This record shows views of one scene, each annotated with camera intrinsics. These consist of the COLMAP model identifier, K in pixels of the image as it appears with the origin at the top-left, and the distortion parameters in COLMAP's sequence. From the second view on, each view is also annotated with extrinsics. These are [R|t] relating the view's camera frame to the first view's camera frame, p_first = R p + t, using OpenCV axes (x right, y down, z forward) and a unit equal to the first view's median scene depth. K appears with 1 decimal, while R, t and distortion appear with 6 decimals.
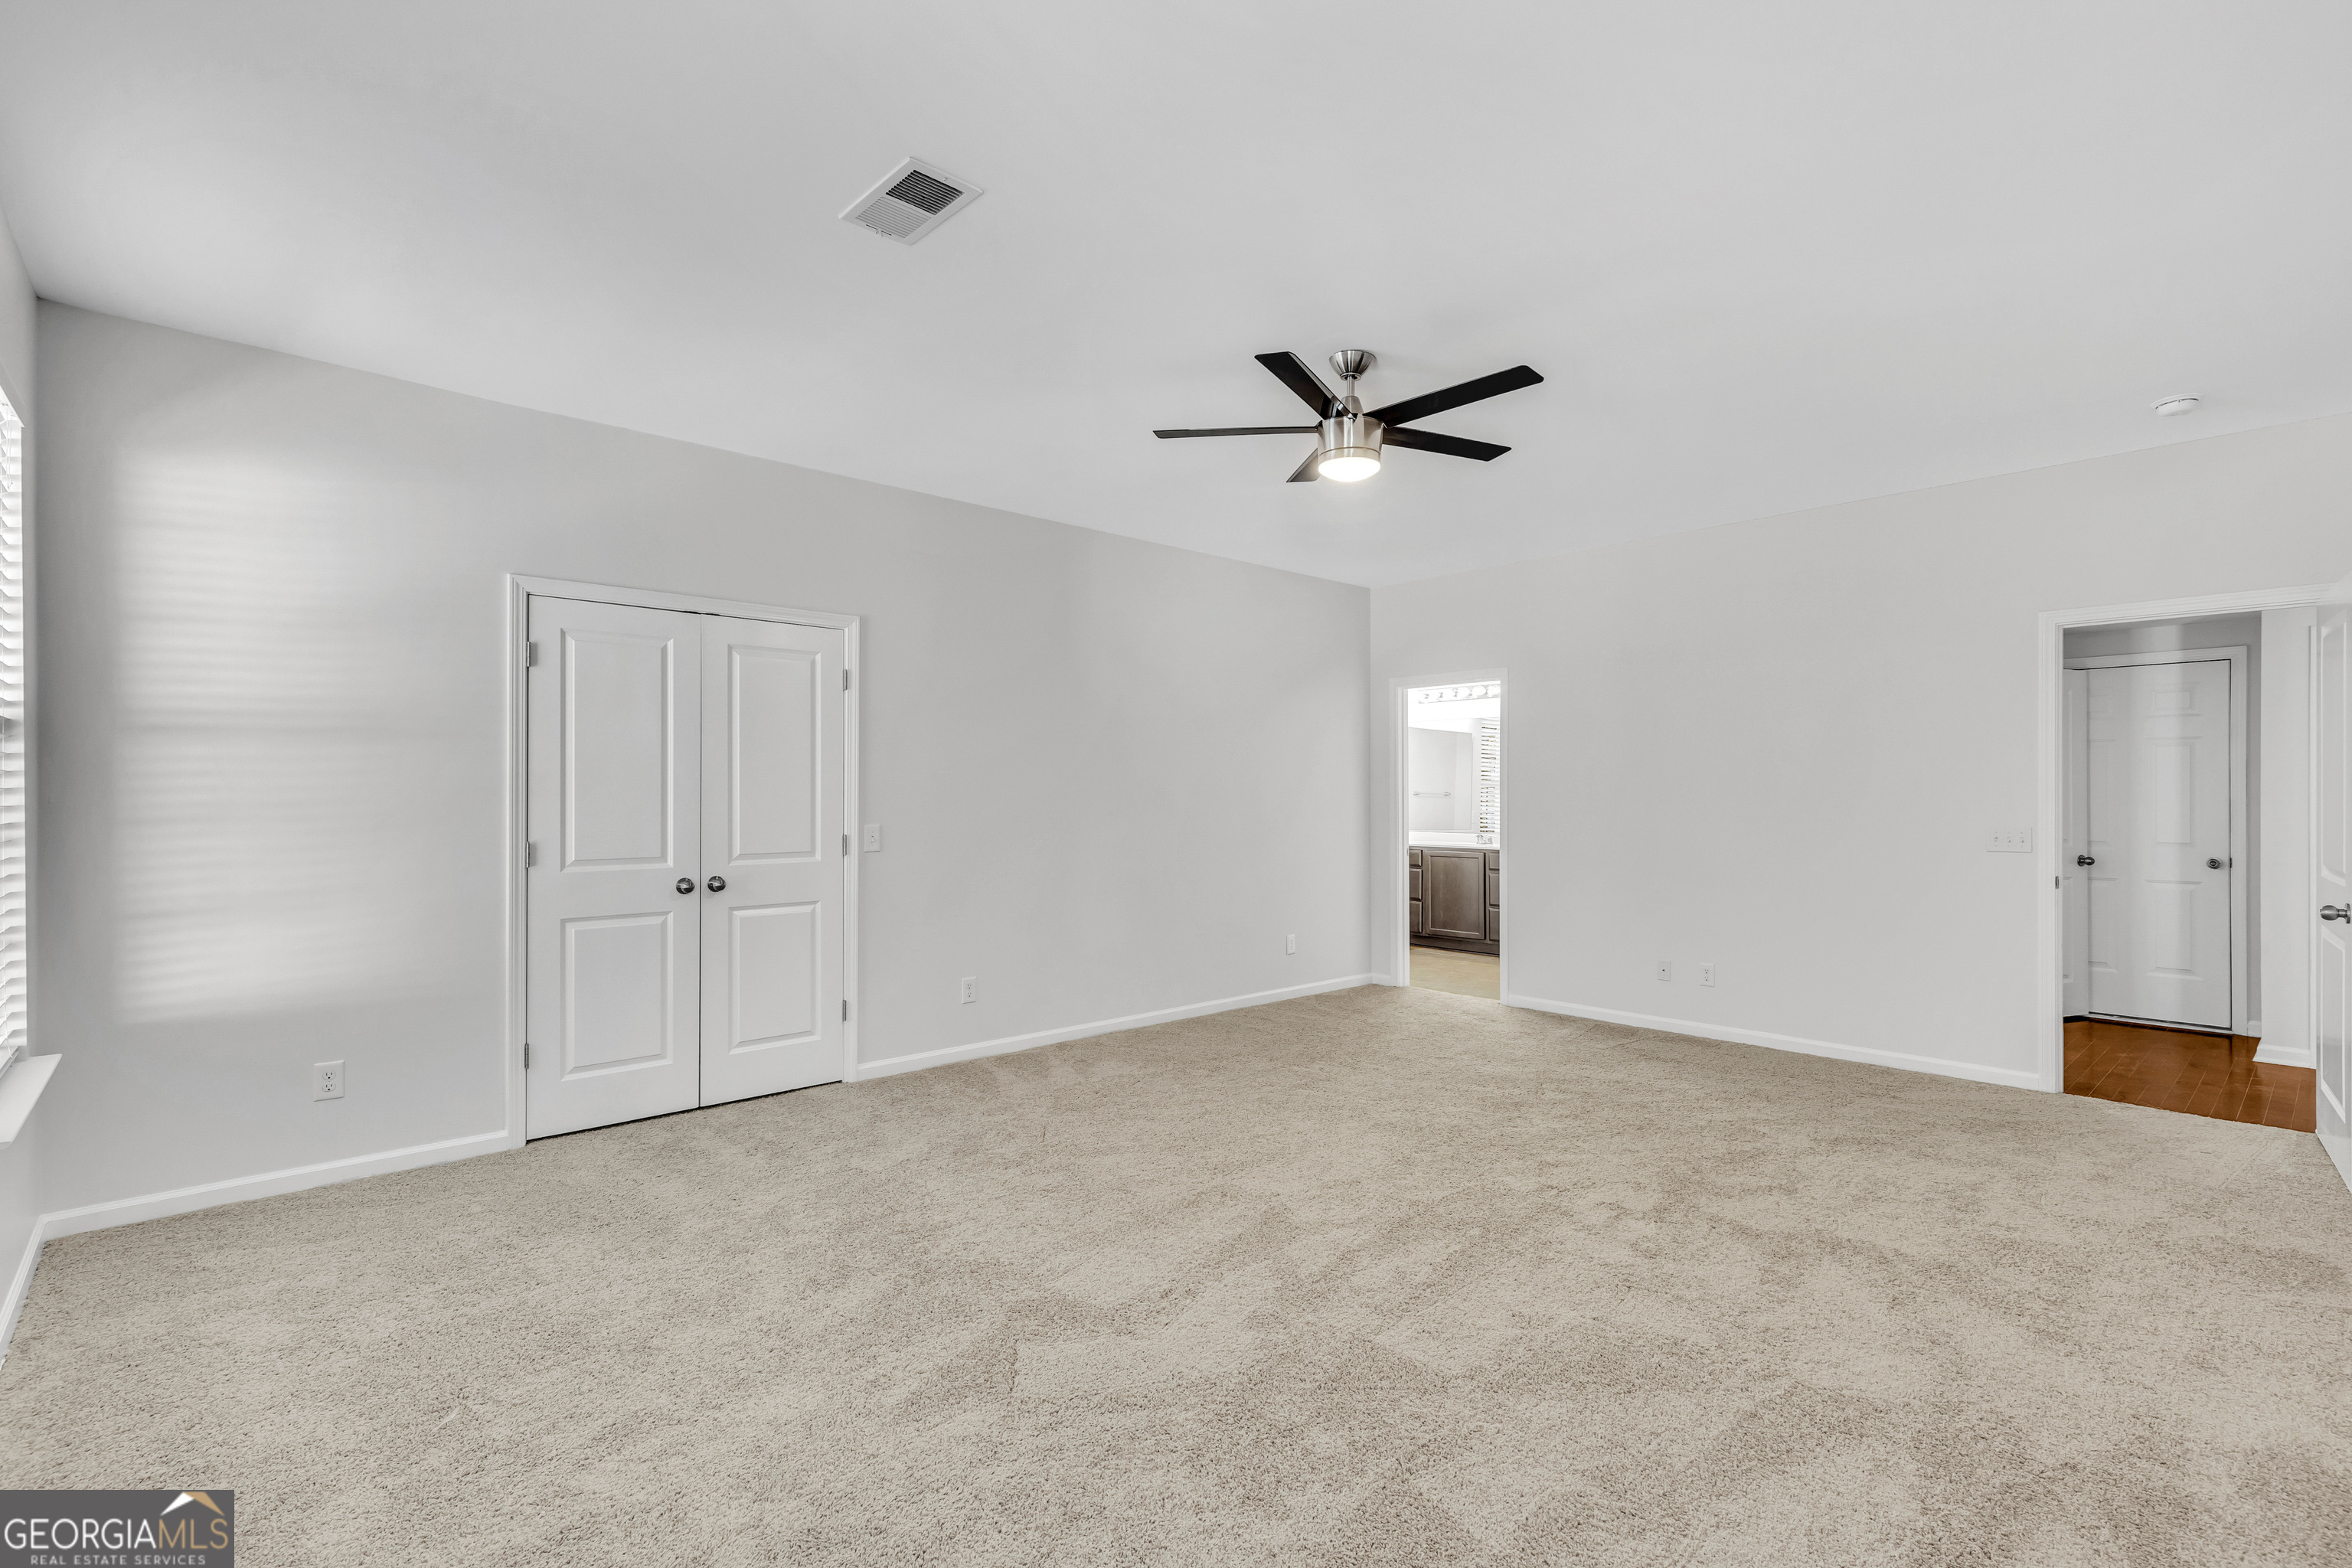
lens RADIAL K [[1050.5, 0, 1187.7], [0, 1050.5, 798.3], [0, 0, 1]] dist [-0.000363, -0.000076]
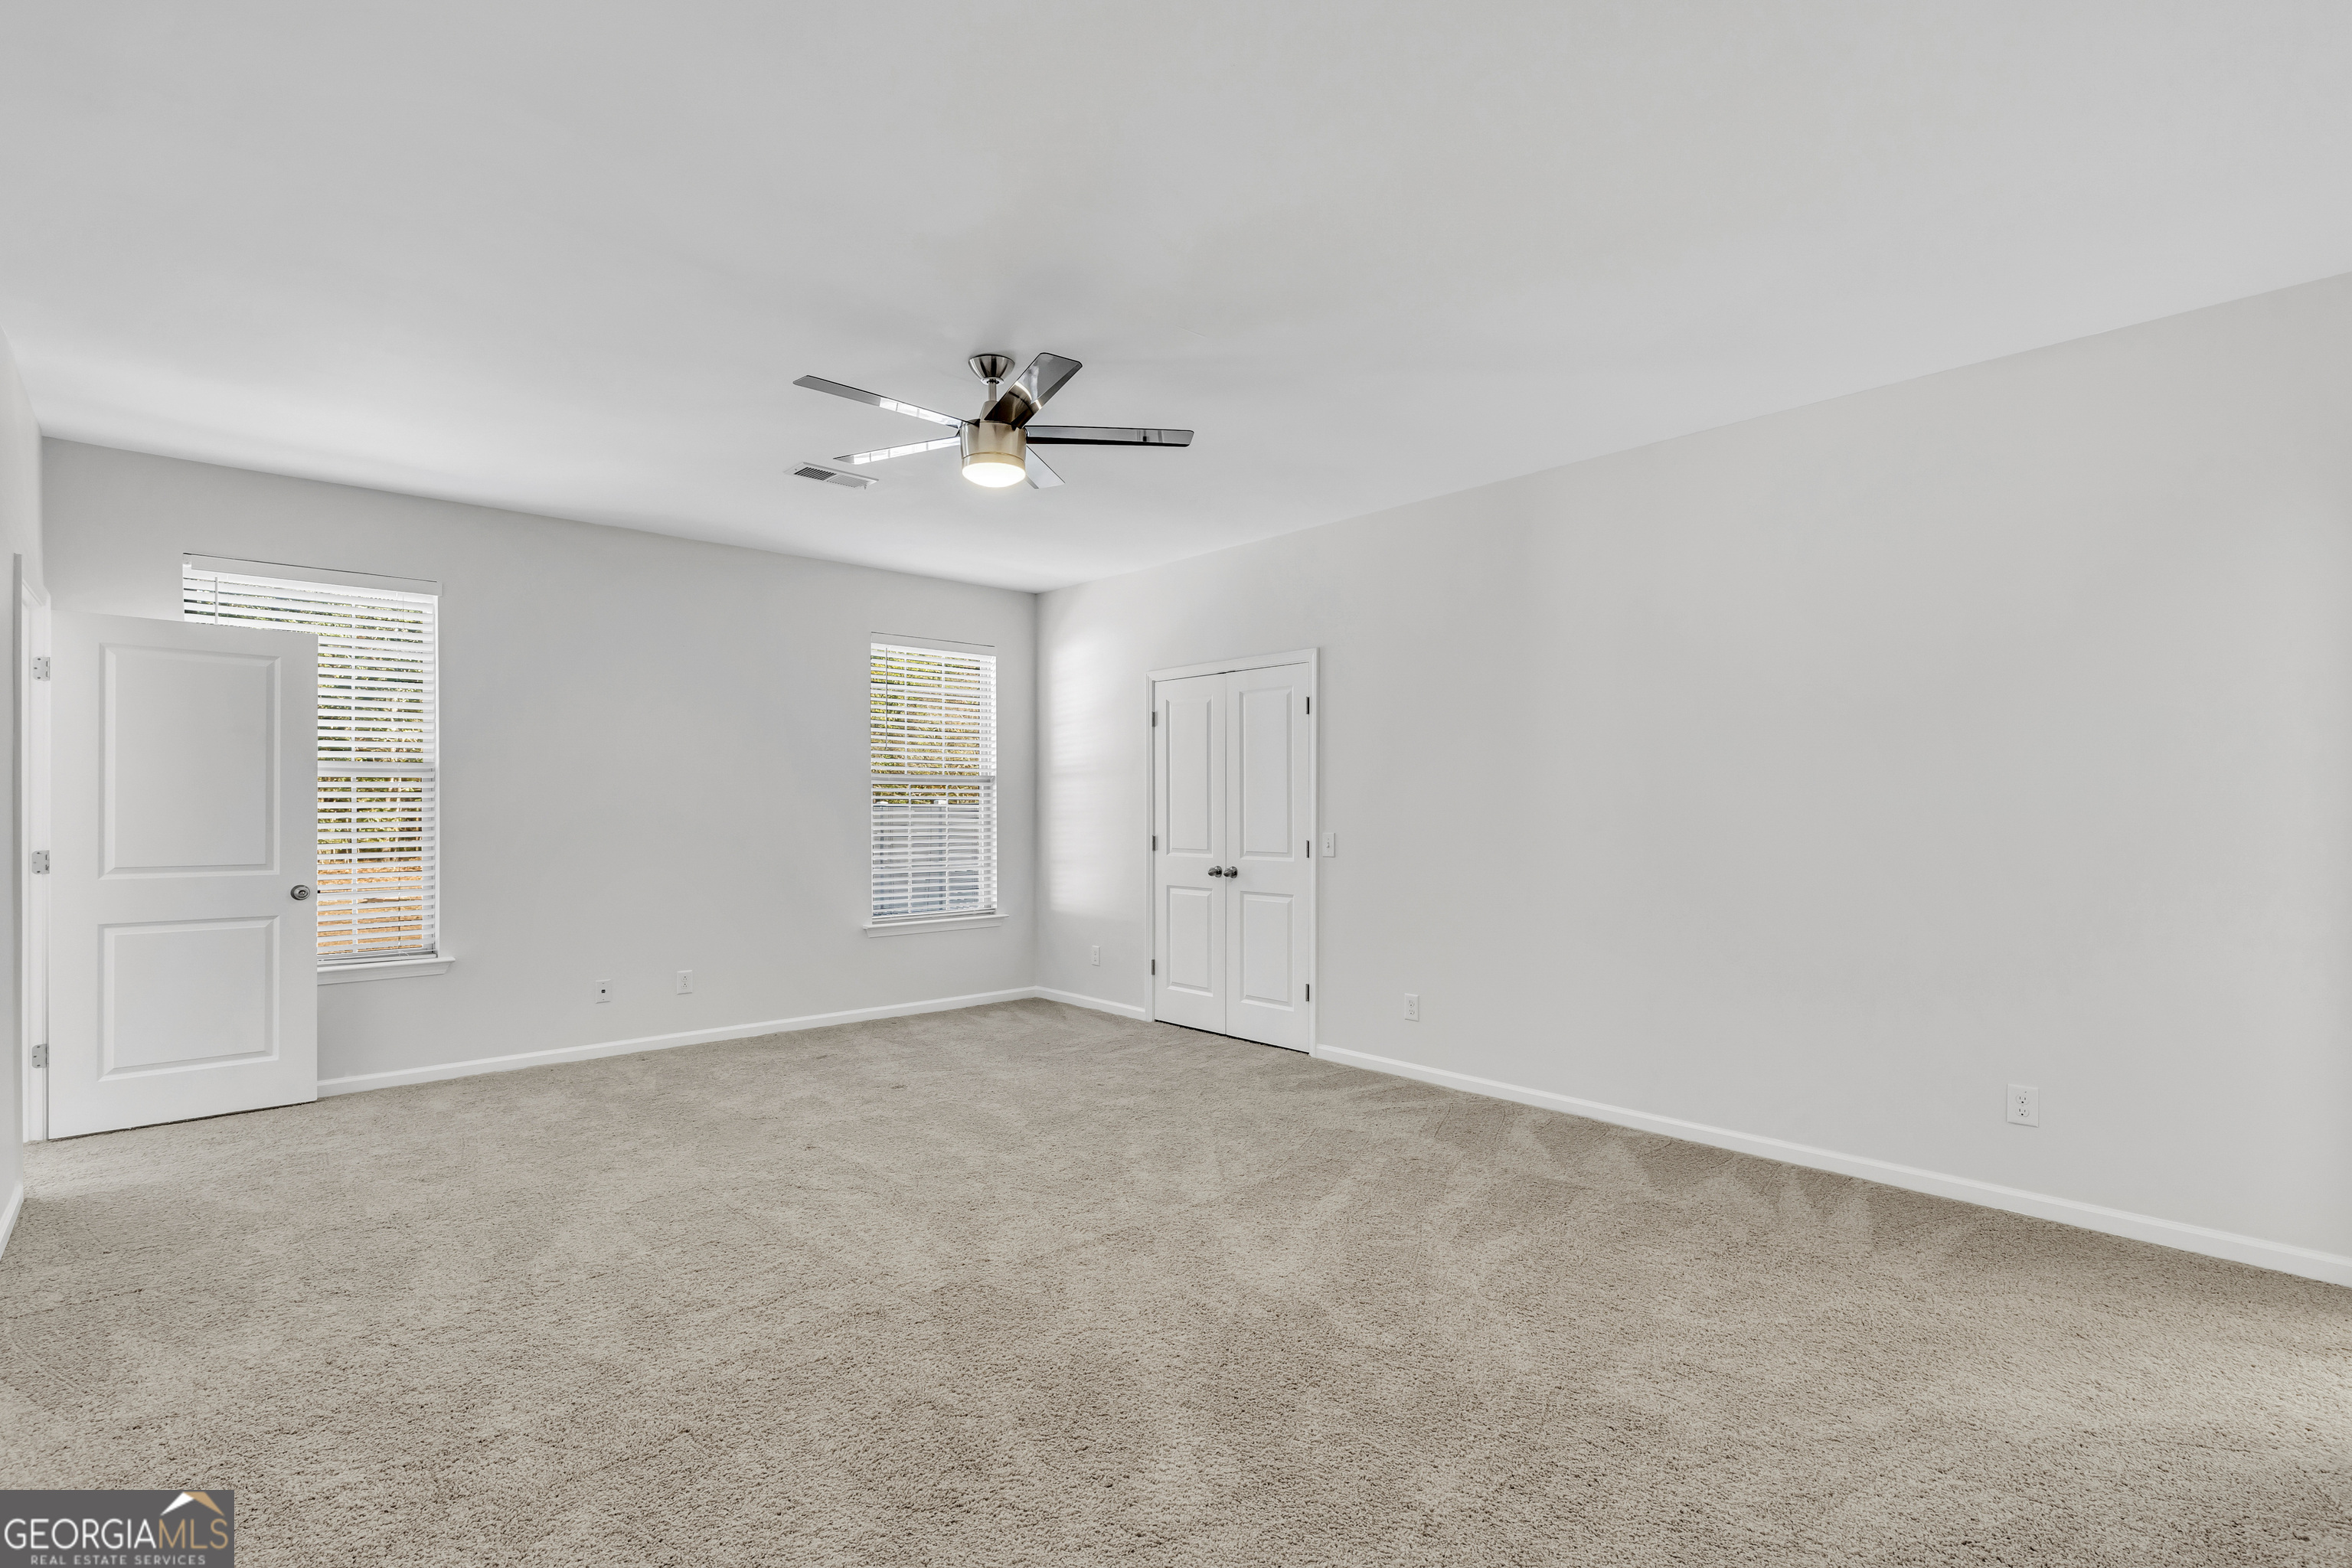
lens RADIAL K [[1091.6, 0, 1177.3], [0, 1091.6, 812.5], [0, 0, 1]] dist [-0.000017, -0.000056]
pose [[-0.001311, -0.001900, -0.999997, 0.932110], [-0.009619, 0.999952, -0.001887, 0.008820], [0.999953, 0.009617, -0.001330, 0.920426]]
